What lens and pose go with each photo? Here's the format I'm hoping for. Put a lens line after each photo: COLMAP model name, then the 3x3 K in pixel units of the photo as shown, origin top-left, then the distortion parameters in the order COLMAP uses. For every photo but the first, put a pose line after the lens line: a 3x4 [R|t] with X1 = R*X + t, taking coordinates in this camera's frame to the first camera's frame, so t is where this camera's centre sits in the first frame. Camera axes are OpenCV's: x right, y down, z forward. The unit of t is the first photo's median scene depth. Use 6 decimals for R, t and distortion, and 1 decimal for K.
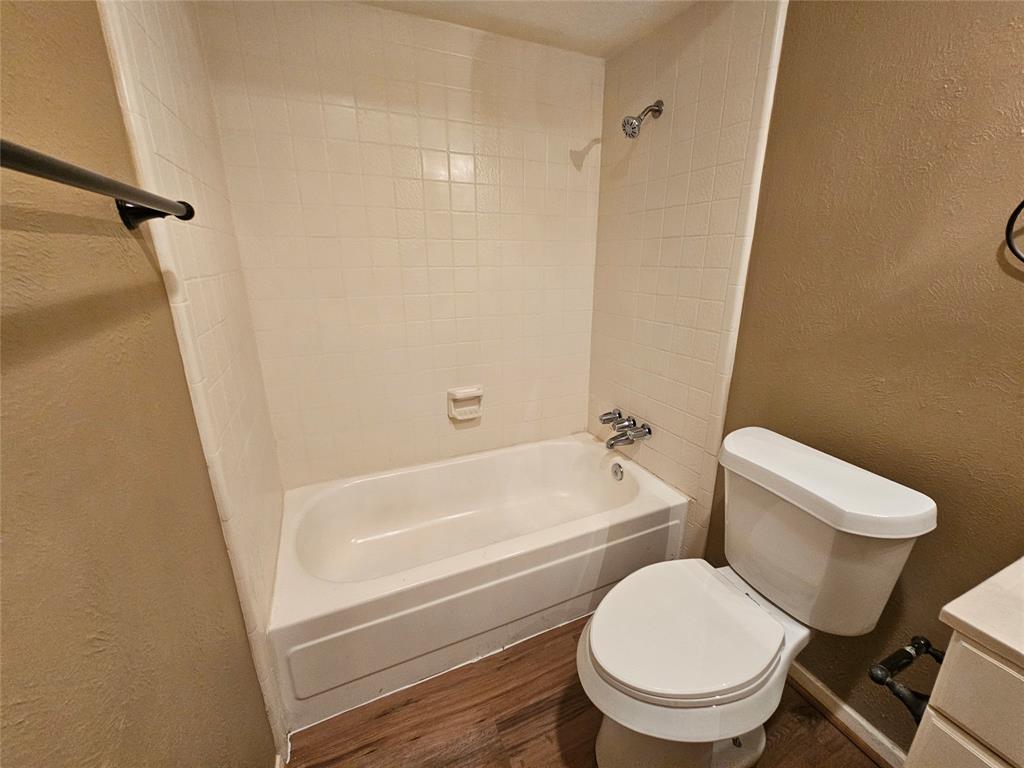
lens RADIAL K [[411.8, 0, 515.6], [0, 411.8, 379.1], [0, 0, 1]] dist [-0.000705, -0.000032]
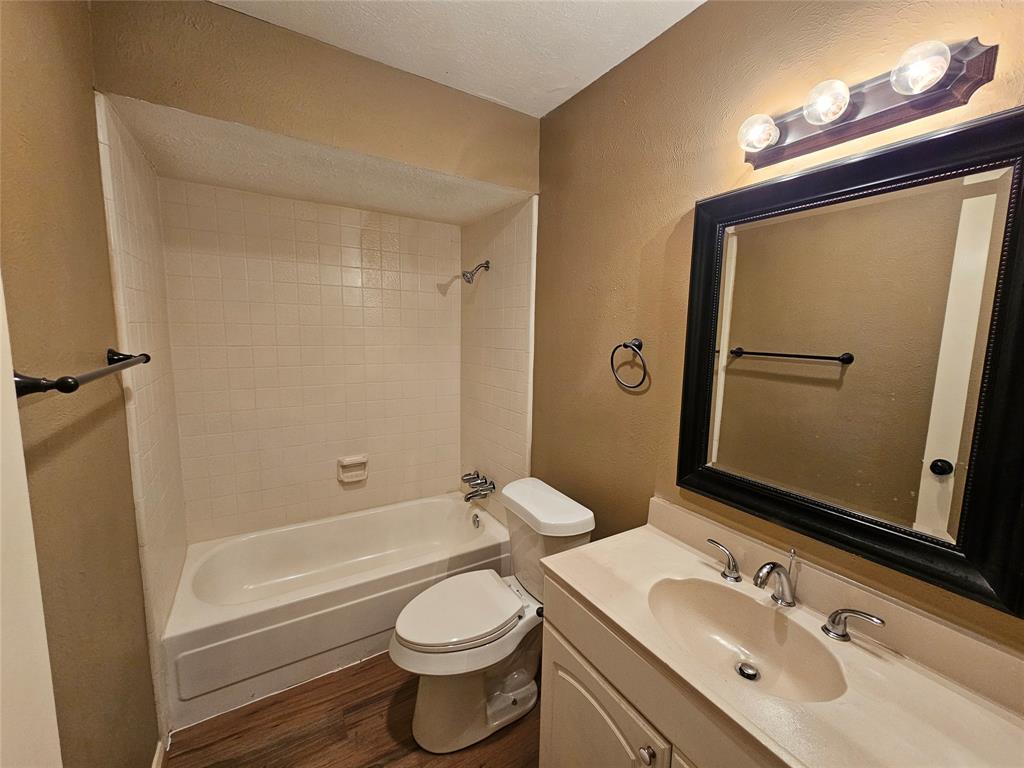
lens RADIAL K [[418.7, 0, 520.7], [0, 418.7, 381.7], [0, 0, 1]] dist [0.000451, 0.000237]
pose [[0.991281, 0.004221, 0.131698, 0.266338], [0.016899, 0.987160, -0.158838, 0.009421], [-0.130678, 0.159679, 0.978481, -0.447181]]
